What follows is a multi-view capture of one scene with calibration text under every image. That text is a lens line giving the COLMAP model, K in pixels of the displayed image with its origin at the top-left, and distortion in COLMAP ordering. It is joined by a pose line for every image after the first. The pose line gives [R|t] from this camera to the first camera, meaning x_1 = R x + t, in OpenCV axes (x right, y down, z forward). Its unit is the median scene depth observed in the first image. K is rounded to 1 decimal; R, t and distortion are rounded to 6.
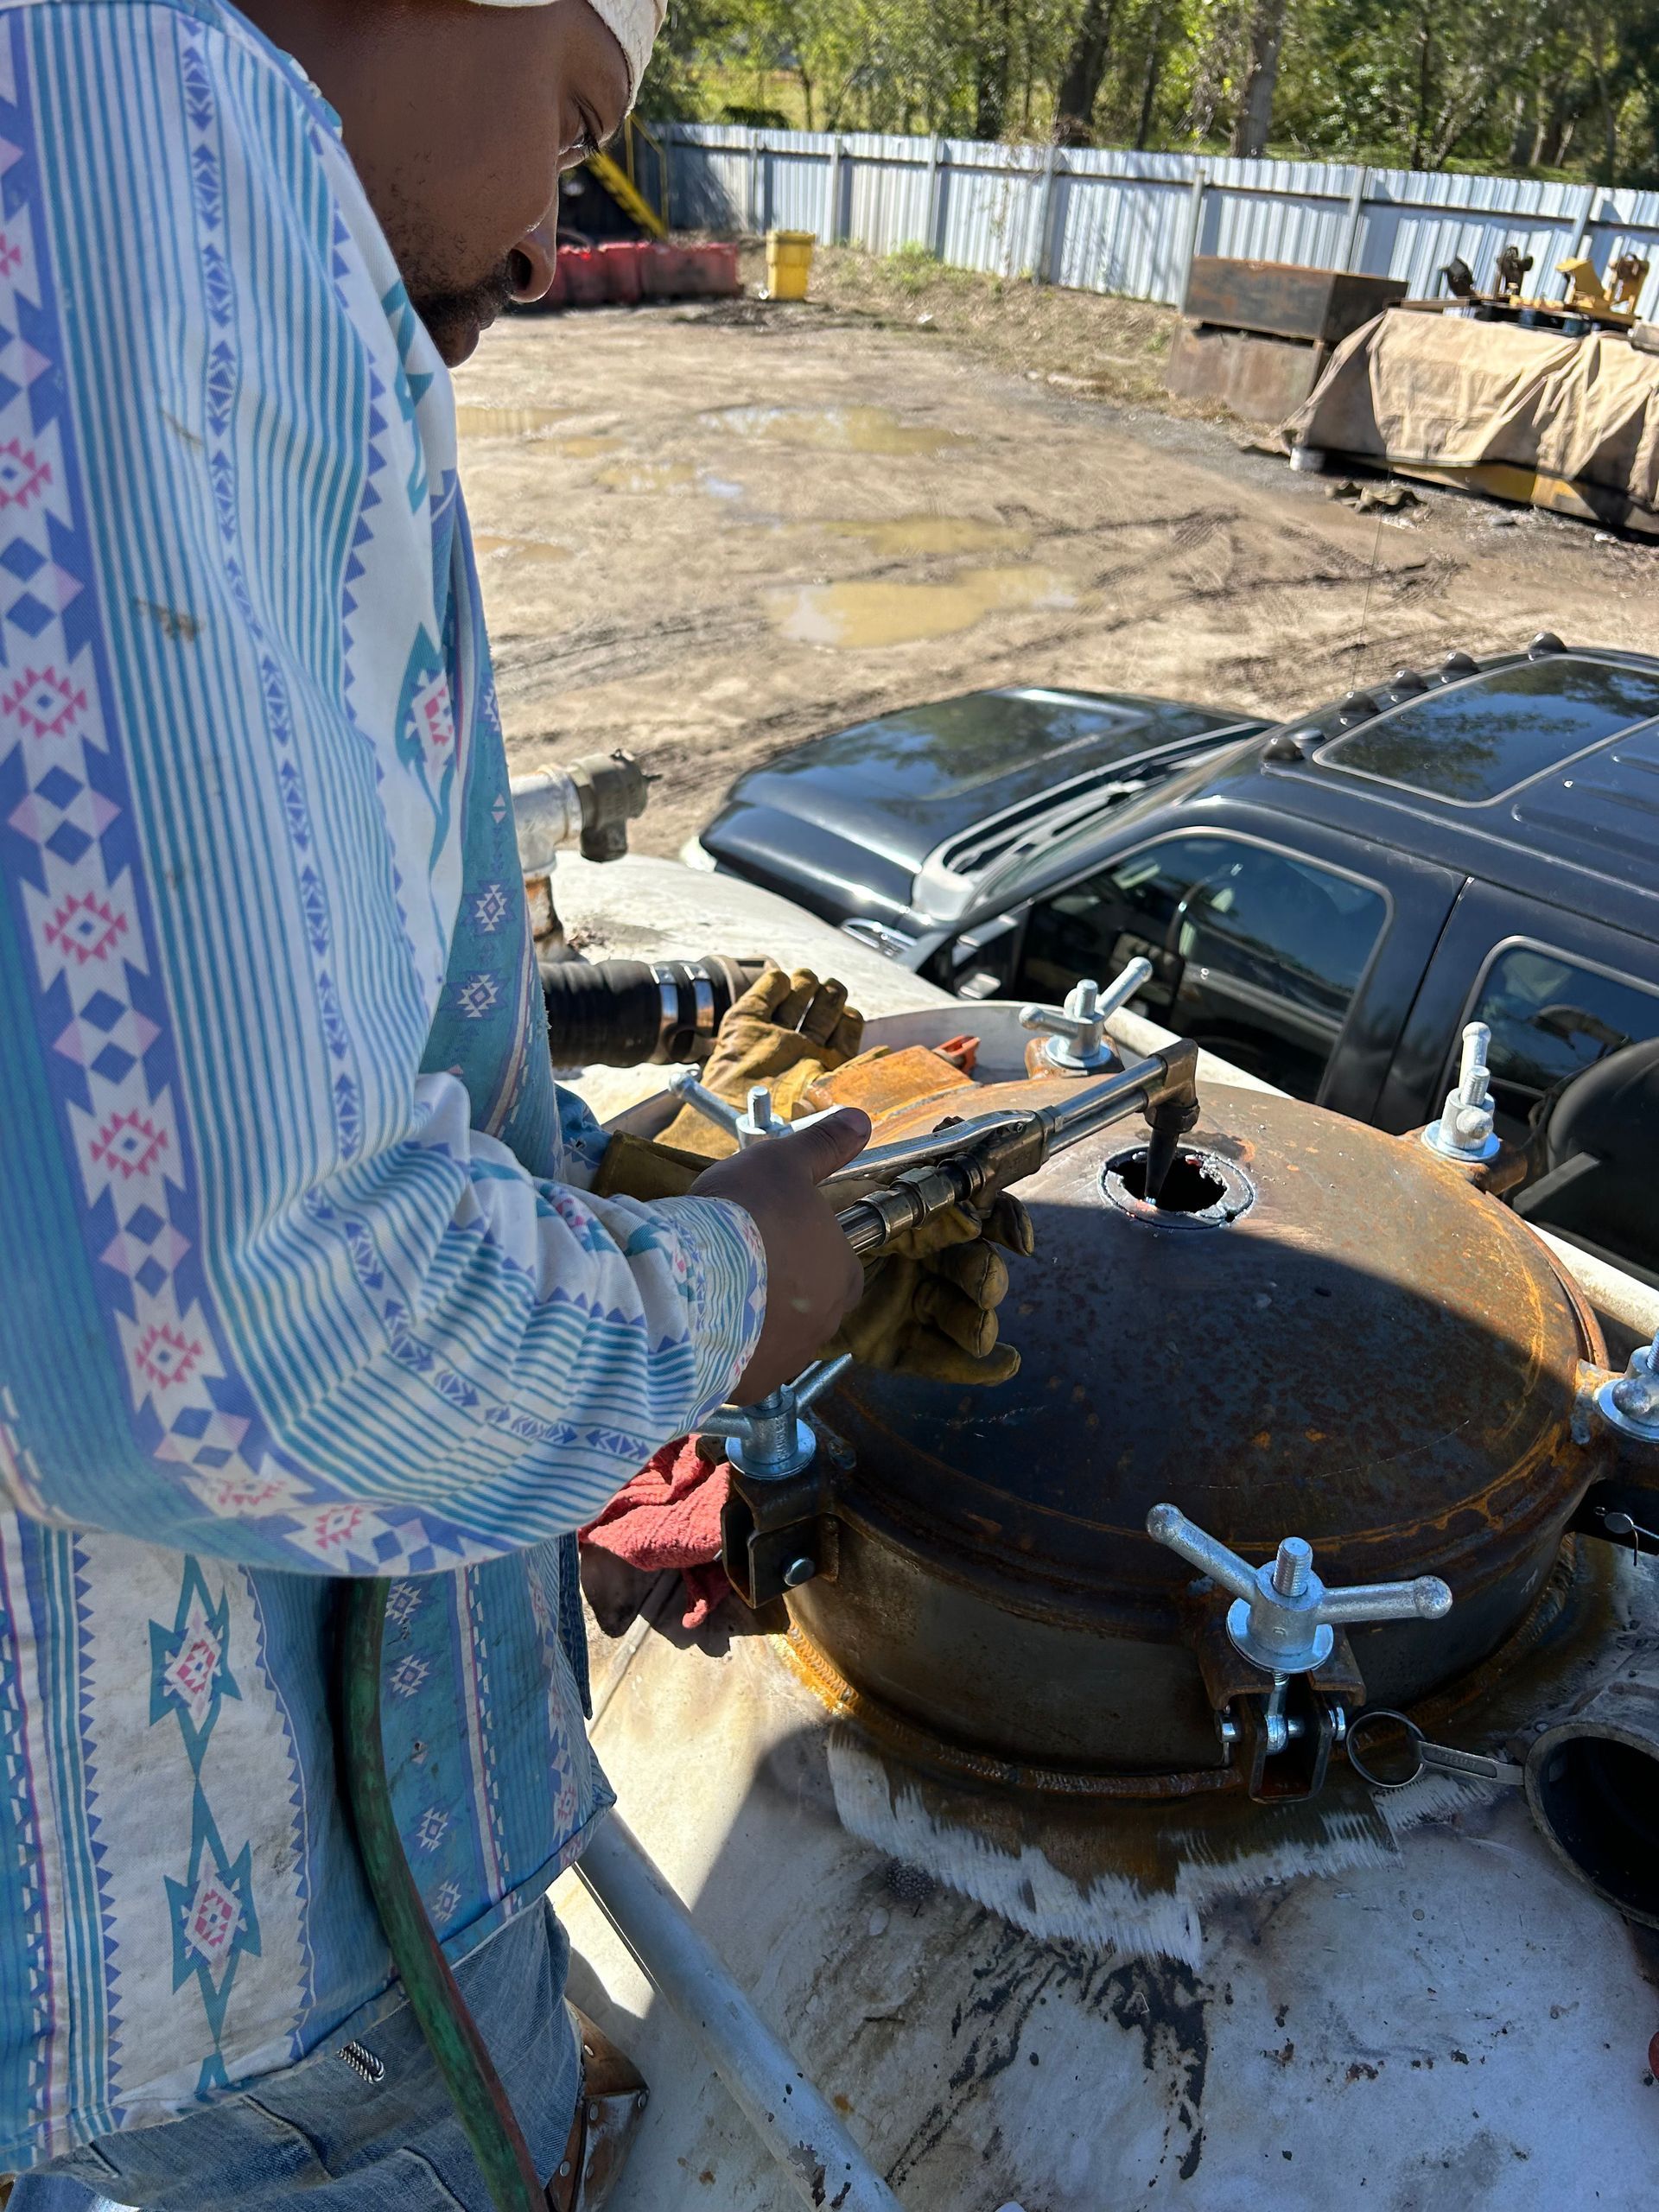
lens RADIAL K [[1655.0, 0, 841.4], [0, 1655.0, 1100.7], [0, 0, 1]] dist [0.053356, -0.069566]
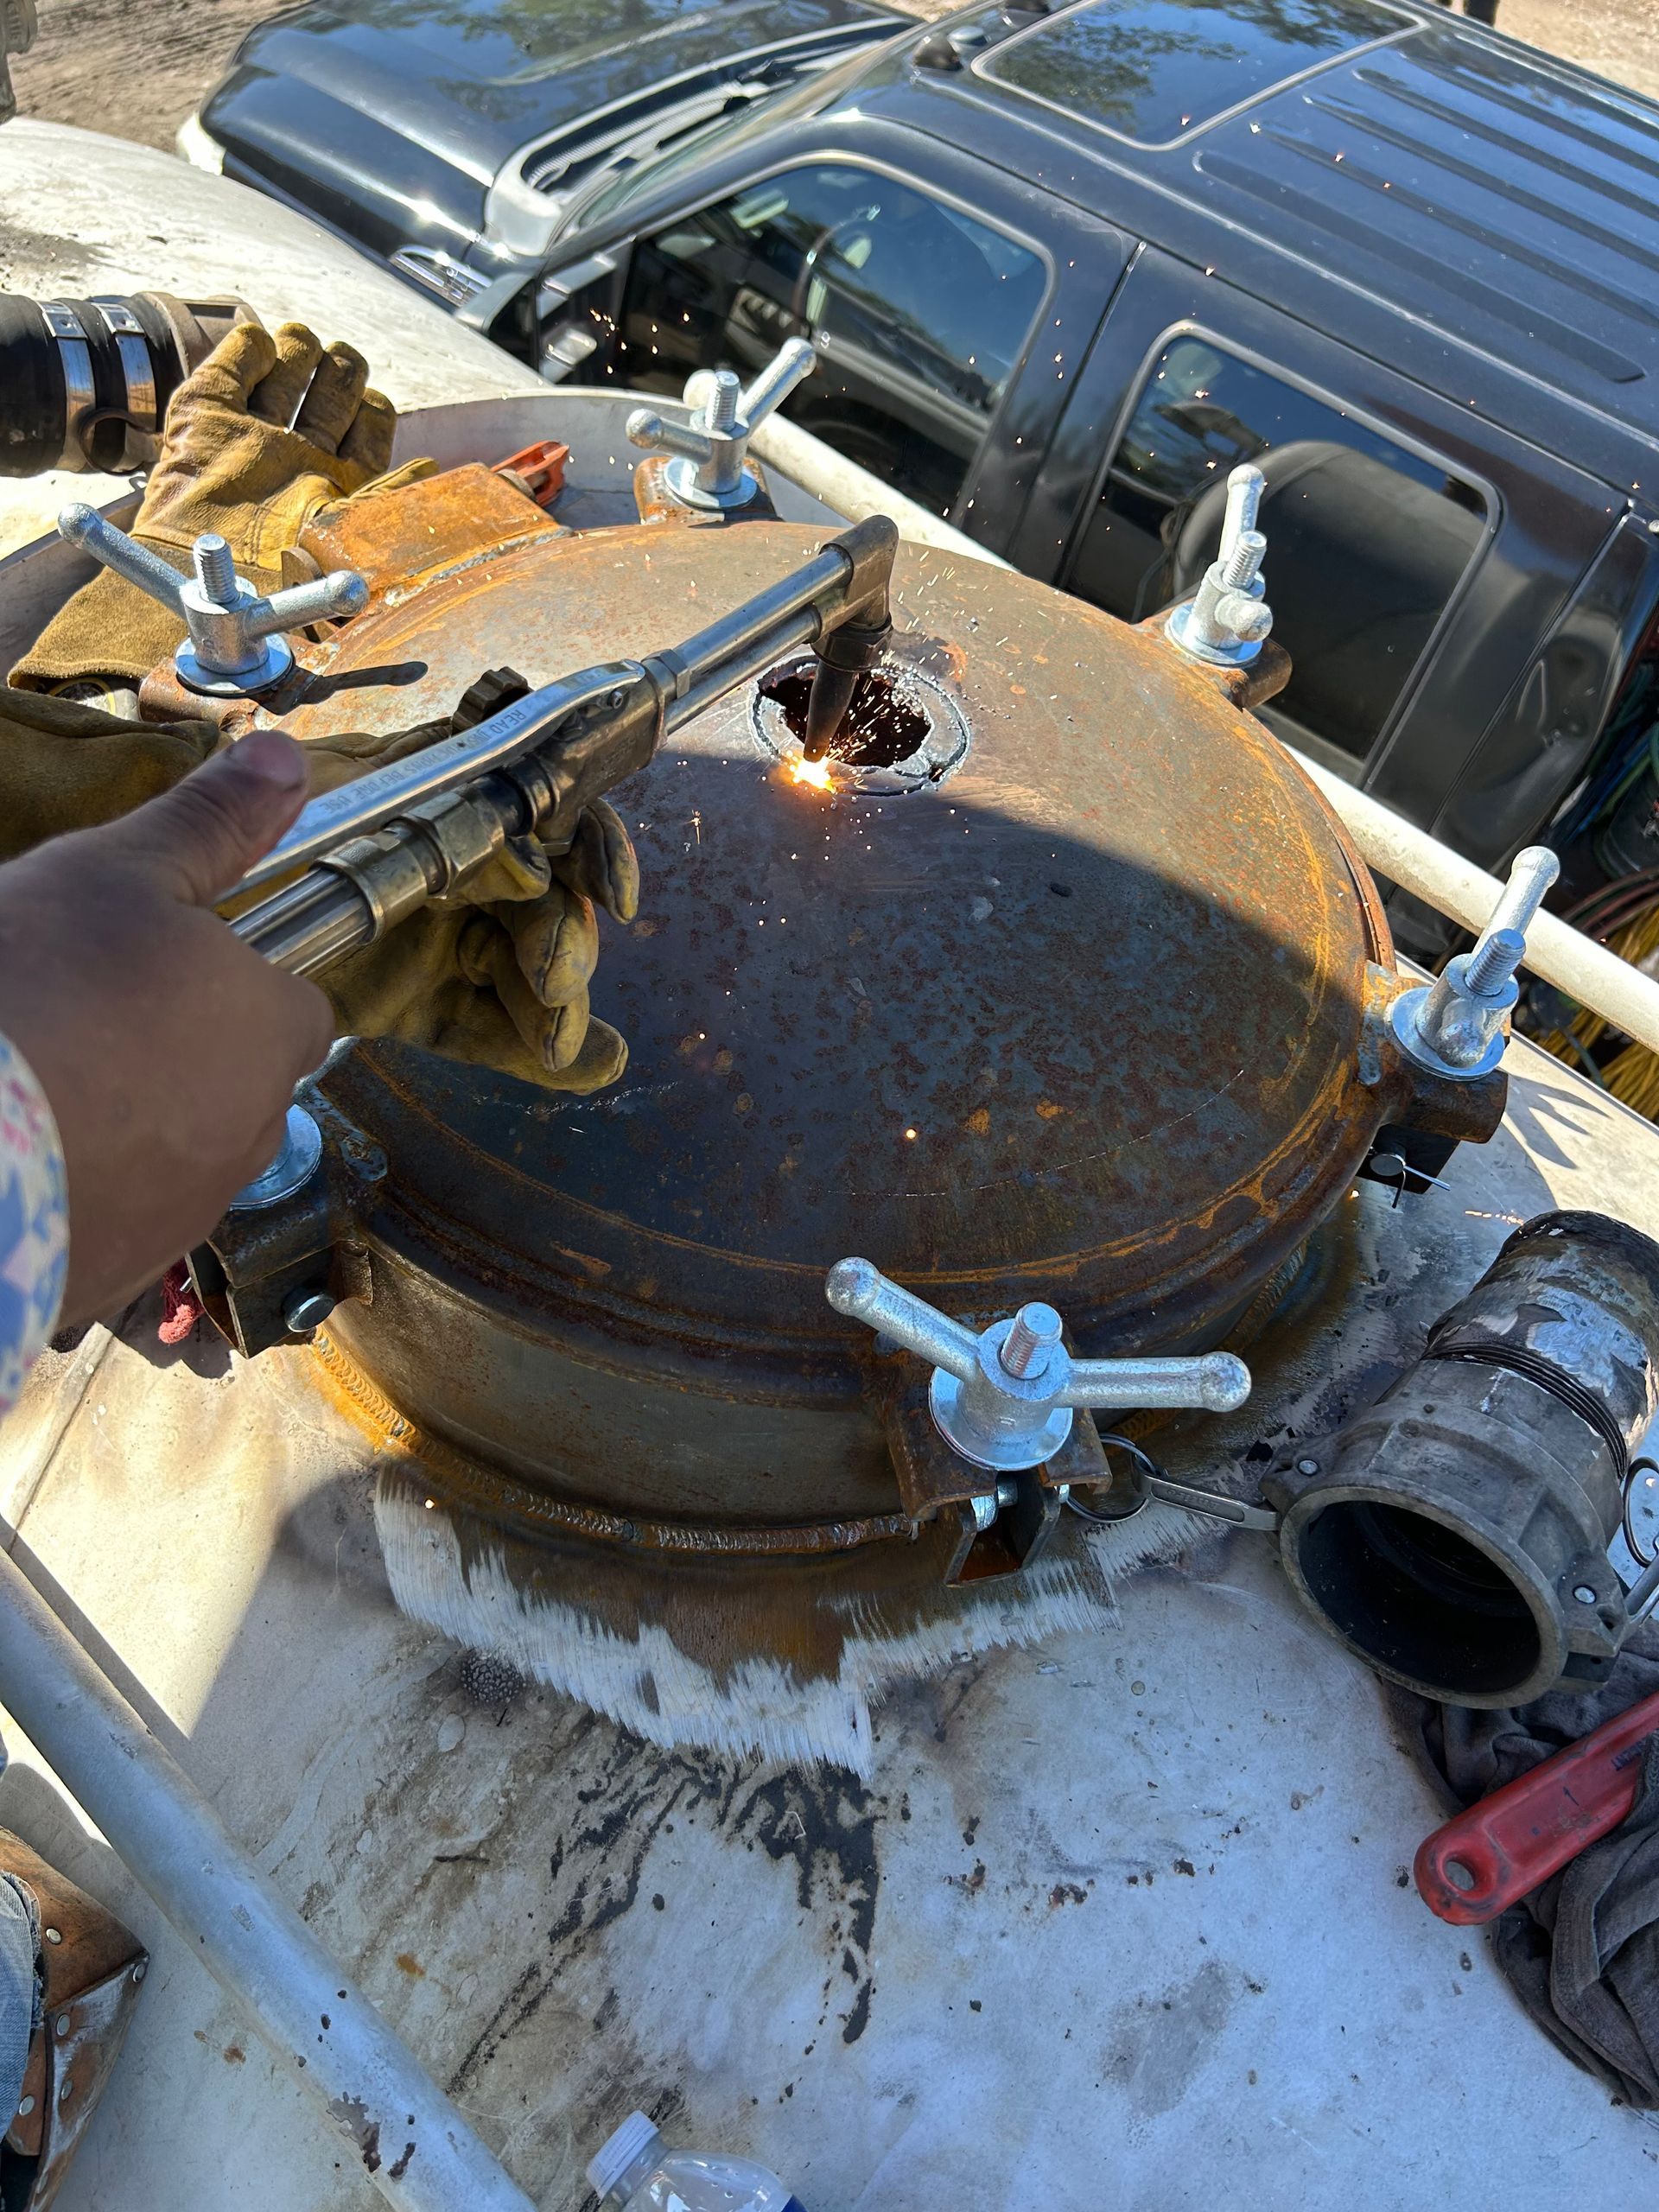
lens RADIAL K [[1655.0, 0, 841.4], [0, 1655.0, 1100.7], [0, 0, 1]] dist [0.053356, -0.069566]
pose [[0.972866, -0.047241, 0.226495, 0.032732], [-0.034914, 0.937748, 0.345558, -0.038229], [-0.228720, -0.344089, 0.910653, 0.329800]]
